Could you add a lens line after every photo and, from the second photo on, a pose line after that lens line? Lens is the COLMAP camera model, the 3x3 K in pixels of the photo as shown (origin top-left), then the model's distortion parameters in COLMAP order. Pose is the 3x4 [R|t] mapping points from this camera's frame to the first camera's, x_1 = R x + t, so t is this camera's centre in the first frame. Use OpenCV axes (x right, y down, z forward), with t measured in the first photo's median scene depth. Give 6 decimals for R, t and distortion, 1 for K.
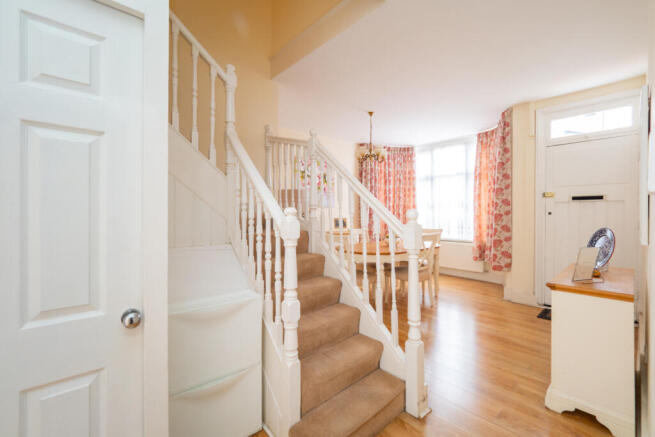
lens RADIAL K [[272.8, 0, 327.5], [0, 272.8, 218.5], [0, 0, 1]] dist [-0.000395, -0.000144]
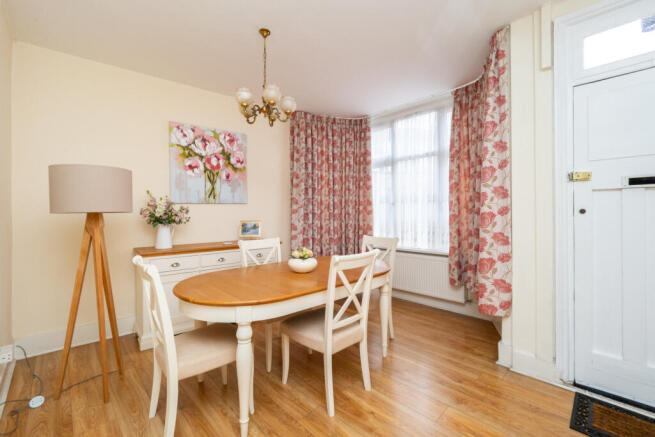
lens RADIAL K [[279.1, 0, 328.1], [0, 279.1, 216.4], [0, 0, 1]] dist [-0.021561, 0.012007]
pose [[0.998571, -0.004159, 0.053285, 0.211358], [0.004568, 0.999961, -0.007552, -0.005249], [-0.053252, 0.007784, 0.998551, 0.353586]]
